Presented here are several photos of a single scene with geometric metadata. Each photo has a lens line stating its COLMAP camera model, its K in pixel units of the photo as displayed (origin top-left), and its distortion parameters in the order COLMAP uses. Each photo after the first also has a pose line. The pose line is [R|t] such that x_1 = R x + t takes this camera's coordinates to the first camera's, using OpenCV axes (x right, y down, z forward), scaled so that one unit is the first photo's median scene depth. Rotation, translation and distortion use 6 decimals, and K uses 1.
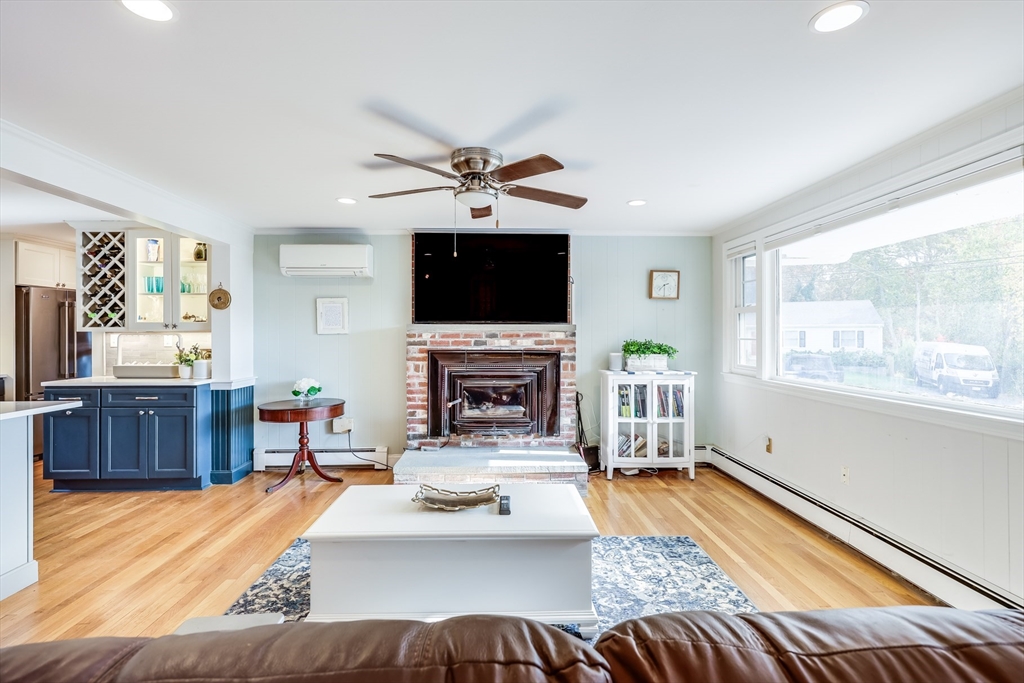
lens RADIAL K [[487.6, 0, 508.8], [0, 487.6, 331.9], [0, 0, 1]] dist [-0.001560, -0.000386]
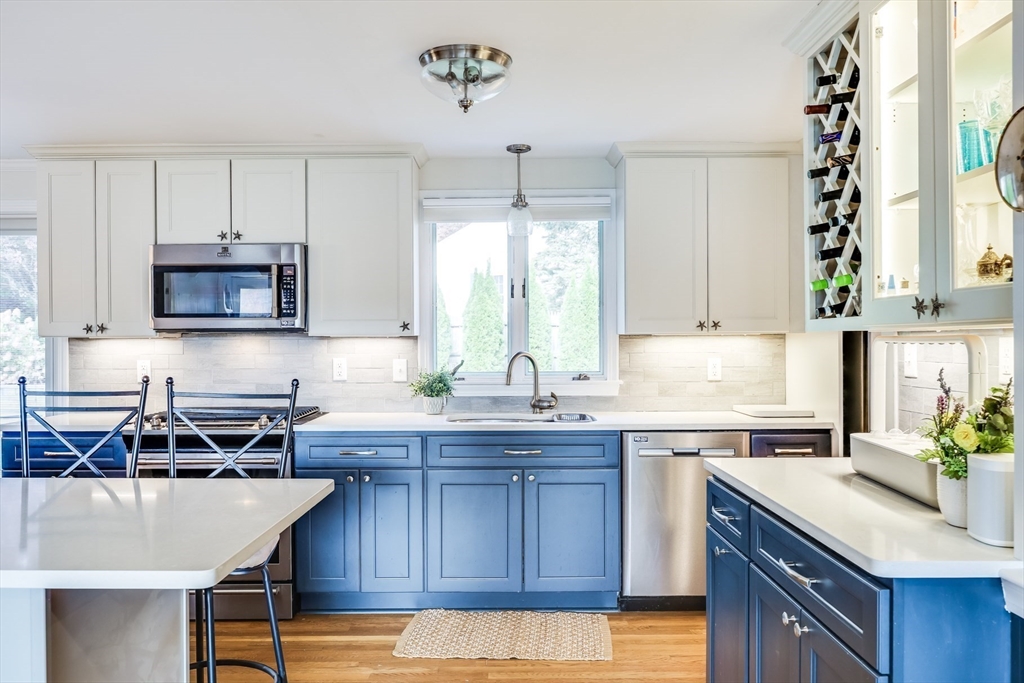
lens RADIAL K [[812.7, 0, 512.0], [0, 812.7, 341.5], [0, 0, 1]] dist [-0.007123, -0.004356]
pose [[-0.017010, 0.002337, -0.999853, -0.263113], [0.008246, 0.999964, 0.002197, 0.003498], [0.999821, -0.008208, -0.017028, 0.775792]]
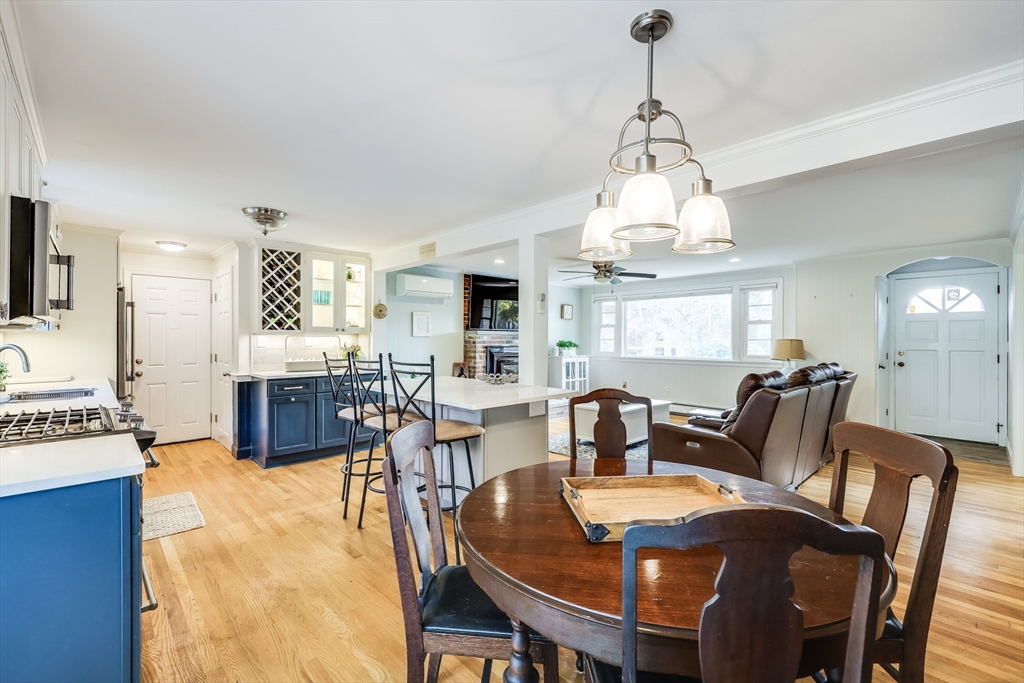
lens RADIAL K [[447.2, 0, 497.9], [0, 447.2, 338.8], [0, 0, 1]] dist [-0.000915, -0.000154]
pose [[0.755288, 0.000862, 0.655393, -1.139971], [-0.008031, 0.999936, 0.007939, -0.001190], [-0.655344, -0.011259, 0.755247, -0.180380]]
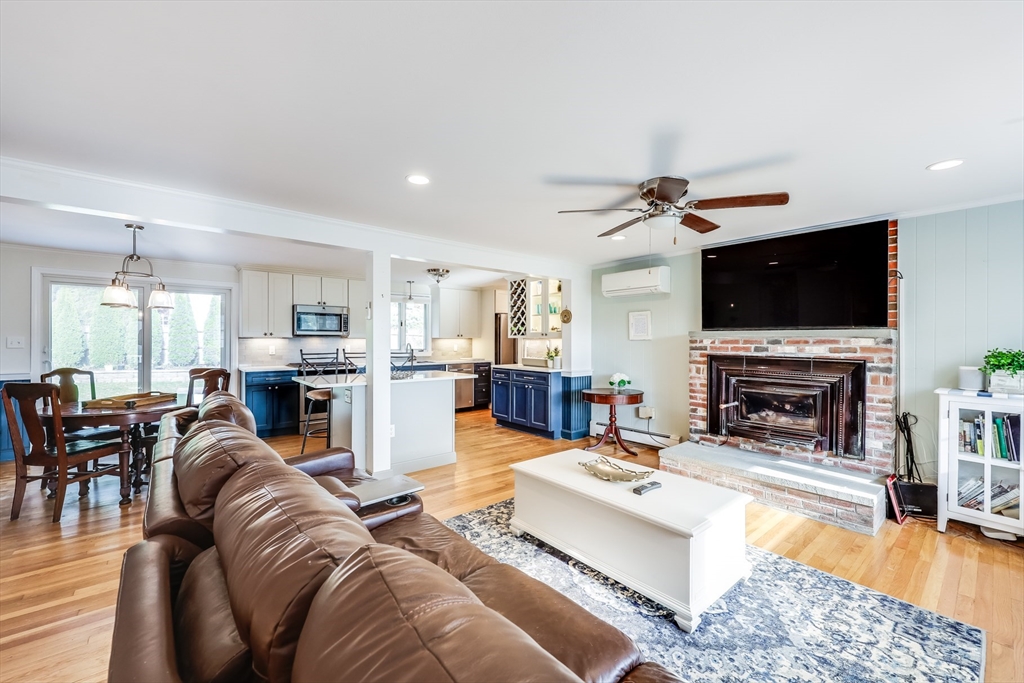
lens RADIAL K [[408.3, 0, 509.0], [0, 408.3, 341.2], [0, 0, 1]] dist [0.000229, -0.000095]
pose [[0.621822, 0.005252, -0.783141, 0.278994], [0.000586, 0.999974, 0.007171, -0.000011], [0.783159, -0.004918, 0.621802, 0.073429]]
